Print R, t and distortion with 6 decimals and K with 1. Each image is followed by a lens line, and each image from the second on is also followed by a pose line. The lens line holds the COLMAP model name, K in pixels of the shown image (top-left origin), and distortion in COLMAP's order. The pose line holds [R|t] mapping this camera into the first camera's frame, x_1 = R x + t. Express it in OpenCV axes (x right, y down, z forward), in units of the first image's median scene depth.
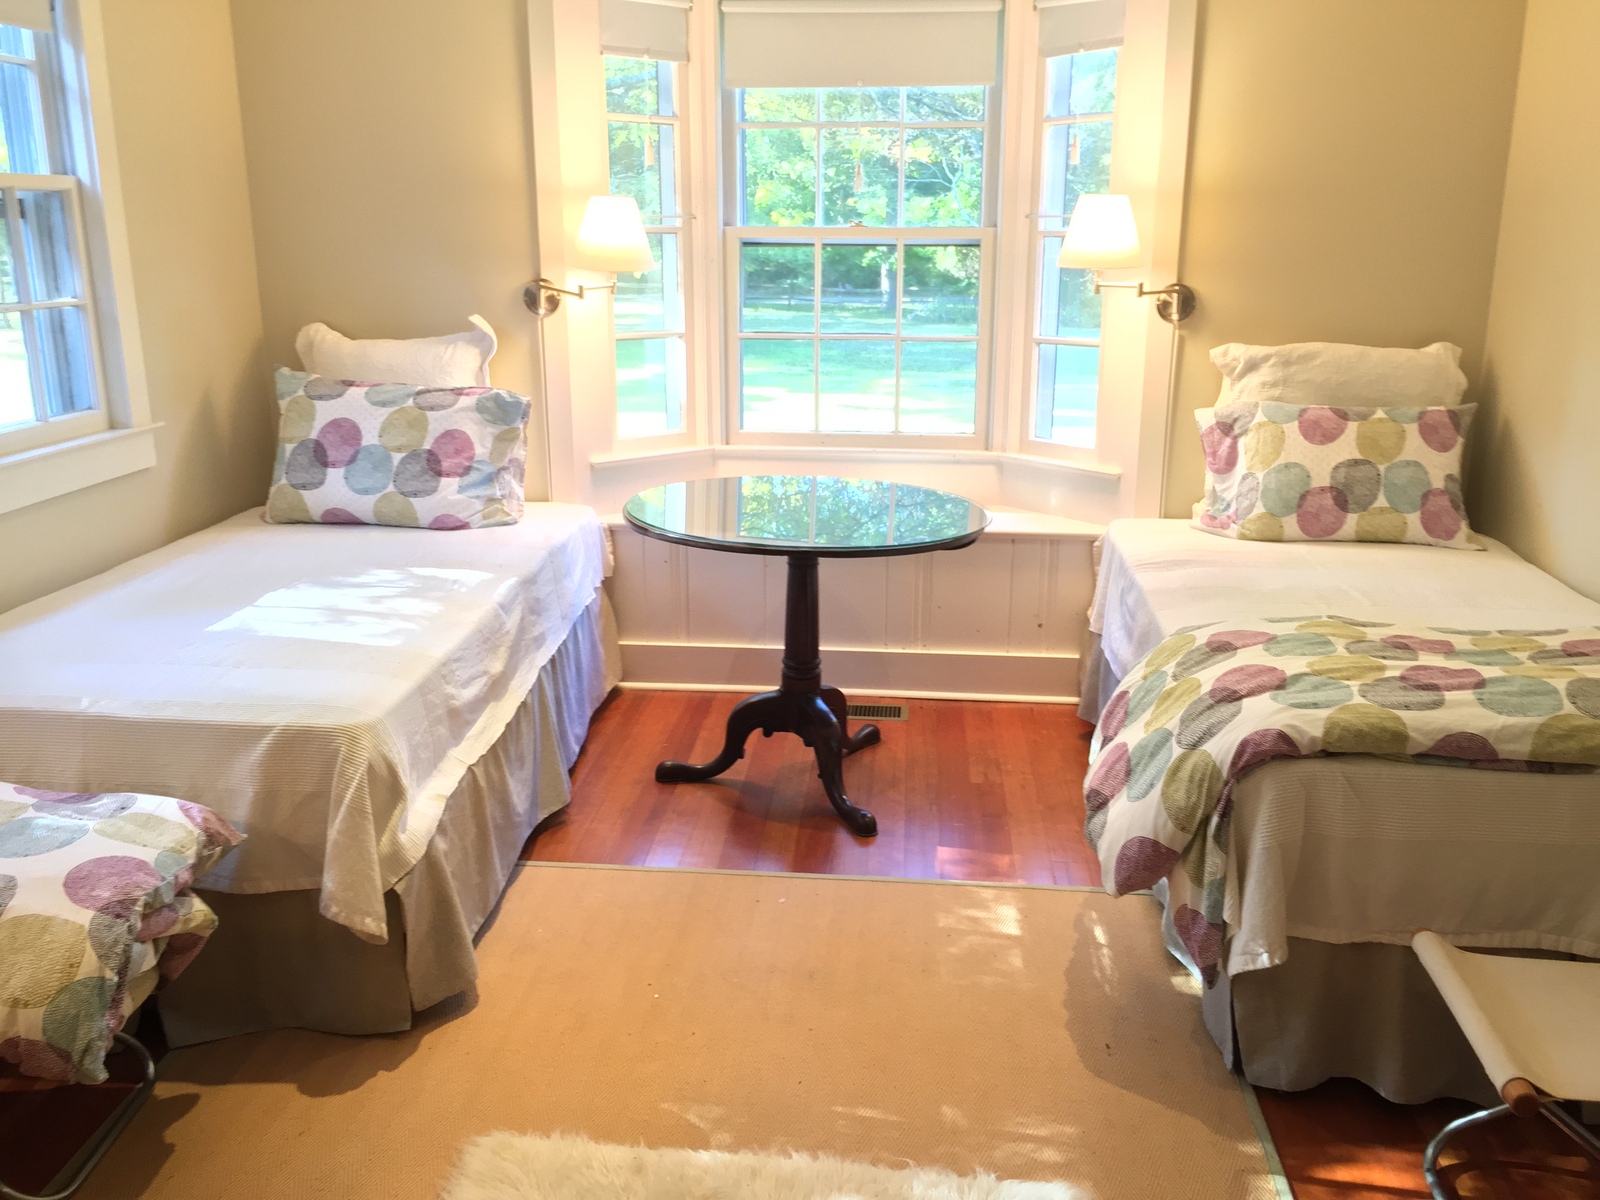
lens RADIAL K [[1376.2, 0, 800.0], [0, 1376.2, 600.0], [0, 0, 1]] dist [0.076270, -0.120615]
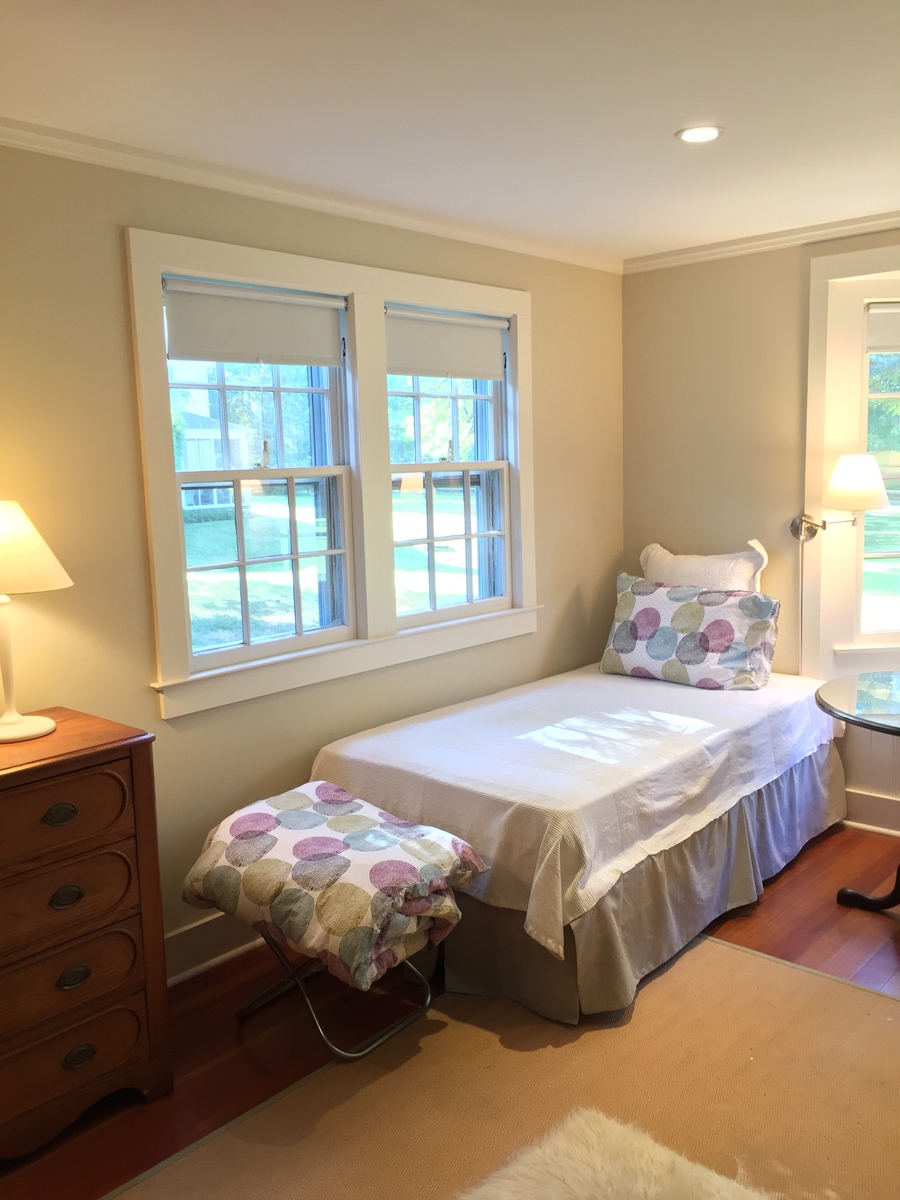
lens RADIAL K [[1032.1, 0, 450.0], [0, 1032.1, 600.0], [0, 0, 1]] dist [0.076270, -0.120615]
pose [[0.793356, 0.052262, -0.606511, 0.218922], [-0.125004, 0.989063, -0.078287, -0.030293], [0.595786, 0.137925, 0.791212, -0.022535]]
